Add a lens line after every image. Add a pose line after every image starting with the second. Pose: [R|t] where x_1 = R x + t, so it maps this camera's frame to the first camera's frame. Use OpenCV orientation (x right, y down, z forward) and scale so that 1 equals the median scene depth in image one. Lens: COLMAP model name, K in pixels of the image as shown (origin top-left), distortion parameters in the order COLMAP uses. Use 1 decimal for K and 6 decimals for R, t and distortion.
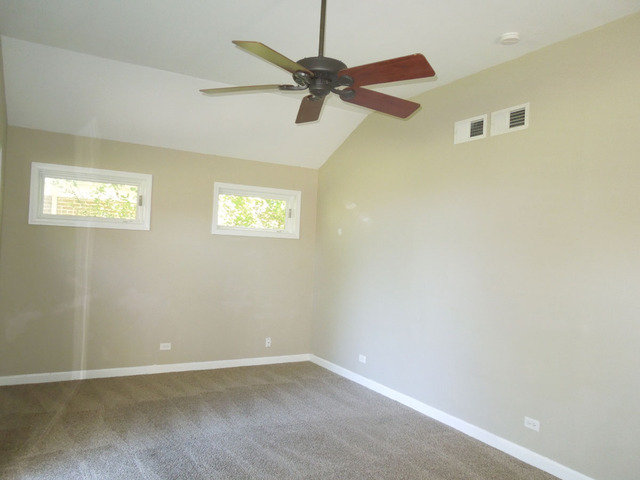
lens RADIAL K [[484.5, 0, 324.9], [0, 484.5, 238.8], [0, 0, 1]] dist [-0.010327, 0.003635]
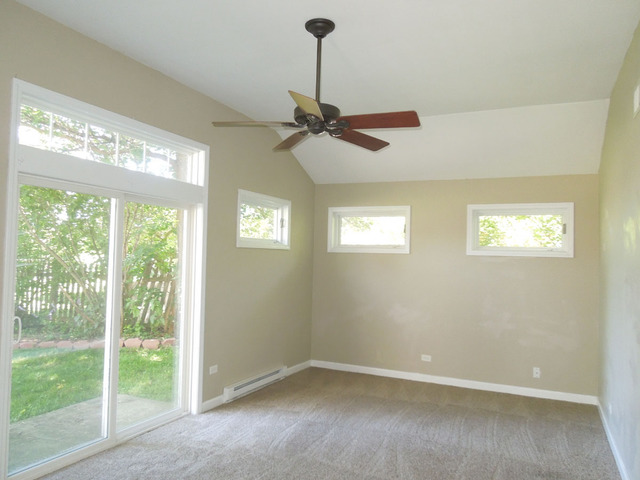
lens RADIAL K [[484.5, 0, 324.9], [0, 484.5, 238.8], [0, 0, 1]] dist [-0.010327, 0.003635]
pose [[0.579824, -0.065864, -0.812075, 0.487902], [0.009634, 0.997212, -0.074001, 0.032803], [0.814685, 0.035084, 0.578842, 0.178816]]
